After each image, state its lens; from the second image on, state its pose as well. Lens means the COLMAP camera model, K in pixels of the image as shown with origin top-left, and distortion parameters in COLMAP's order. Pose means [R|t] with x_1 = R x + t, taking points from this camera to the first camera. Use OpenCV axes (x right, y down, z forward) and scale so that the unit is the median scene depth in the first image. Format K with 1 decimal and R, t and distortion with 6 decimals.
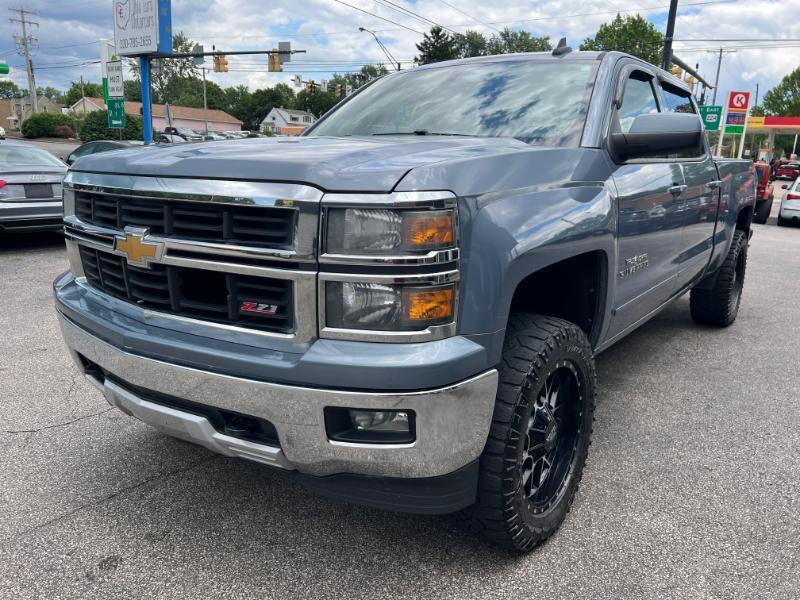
lens RADIAL K [[606.6, 0, 400.2], [0, 606.6, 291.9], [0, 0, 1]] dist [0.046054, -0.053417]
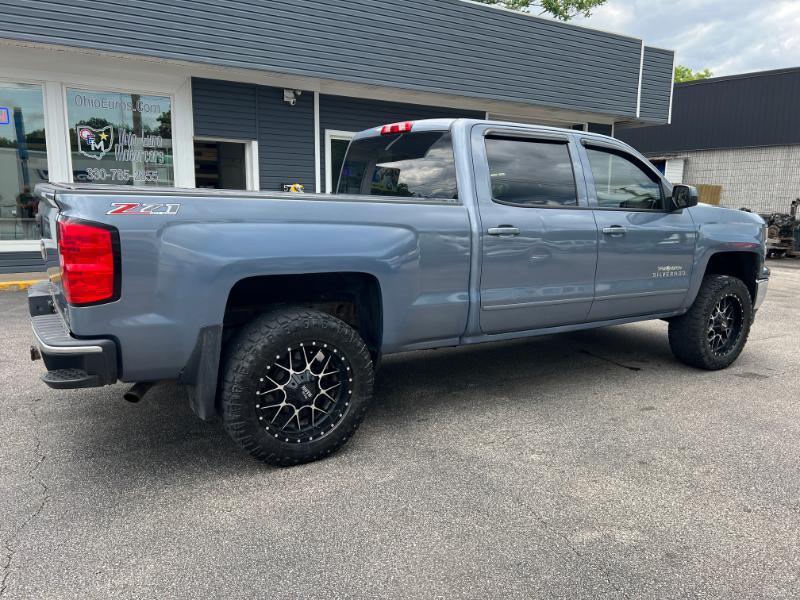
lens RADIAL K [[606.6, 0, 398.2], [0, 606.6, 307.1], [0, 0, 1]] dist [0.046054, -0.053417]
pose [[0.931608, 0.072938, -0.356072, 0.156357], [-0.087167, 0.995903, -0.024057, 0.008083], [0.352859, 0.053449, 0.934149, -0.049891]]
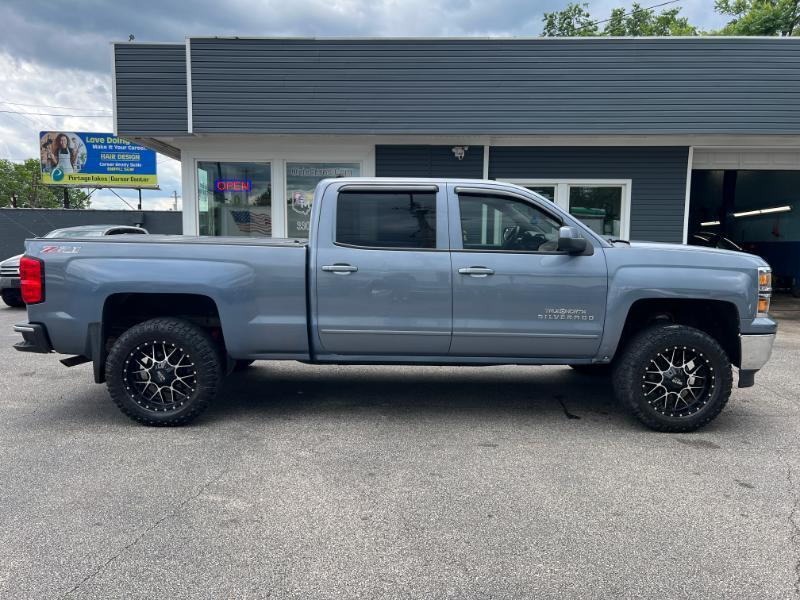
lens RADIAL K [[606.6, 0, 395.6], [0, 606.6, 307.6], [0, 0, 1]] dist [0.046054, -0.053417]
pose [[0.593468, 0.088917, -0.799931, 0.389105], [-0.172301, 0.984873, -0.018356, -0.015558], [0.786199, 0.148723, 0.599811, 0.052444]]
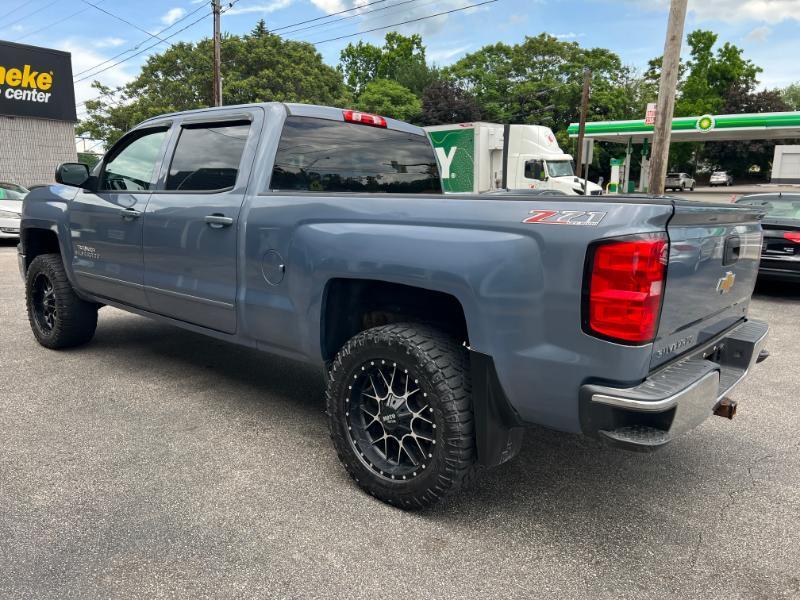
lens RADIAL K [[606.6, 0, 402.4], [0, 606.6, 302.0], [0, 0, 1]] dist [0.046054, -0.053417]
pose [[-0.065973, 0.153192, -0.985992, 0.406403], [-0.239353, 0.956865, 0.164682, -0.080444], [0.968689, 0.246865, -0.026460, 0.389321]]
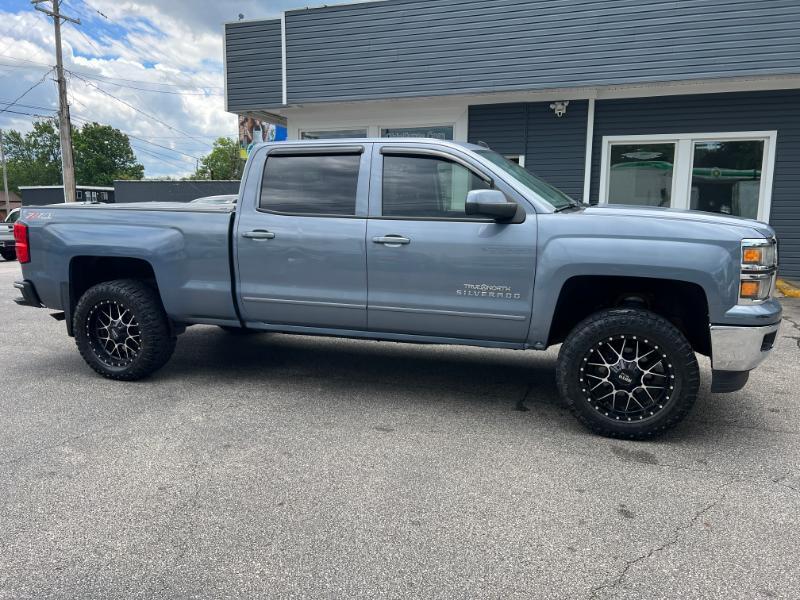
lens RADIAL K [[606.6, 0, 394.7], [0, 606.6, 302.6], [0, 0, 1]] dist [0.046054, -0.053417]
pose [[0.310947, 0.144824, -0.939329, 0.438206], [-0.199576, 0.976237, 0.084448, -0.044649], [0.929237, 0.161209, 0.332461, 0.191303]]
